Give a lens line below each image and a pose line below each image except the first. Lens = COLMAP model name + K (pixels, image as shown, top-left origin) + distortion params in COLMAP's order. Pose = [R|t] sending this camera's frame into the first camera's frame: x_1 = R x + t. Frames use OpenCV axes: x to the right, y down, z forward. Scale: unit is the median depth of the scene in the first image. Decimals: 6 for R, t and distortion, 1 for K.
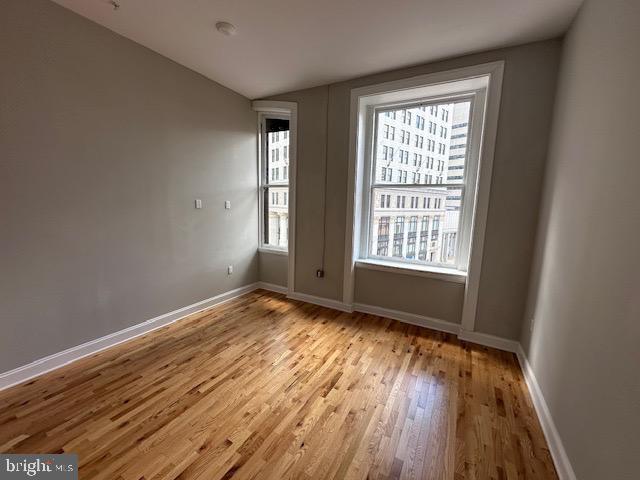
lens RADIAL K [[255.1, 0, 322.9], [0, 255.1, 236.3], [0, 0, 1]] dist [-0.000141, 0.000069]
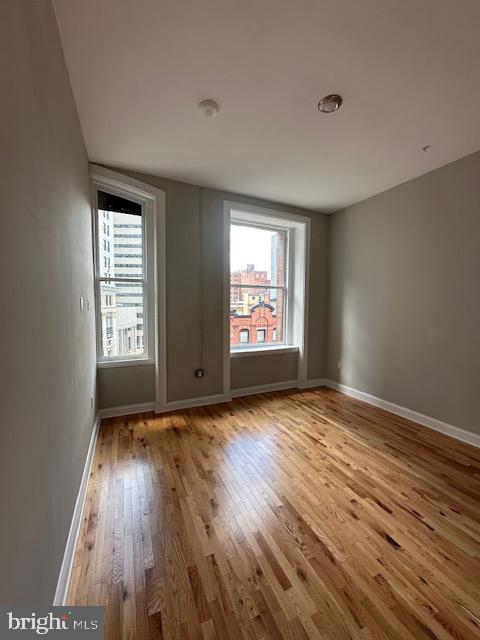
lens RADIAL K [[255.1, 0, 240.0], [0, 255.1, 320.0], [0, 0, 1]] dist [-0.000141, 0.000069]
pose [[0.588386, -0.070575, 0.805494, -0.831270], [0.110857, 0.993818, 0.006098, -0.052291], [-0.800945, 0.085706, 0.592573, 0.338356]]
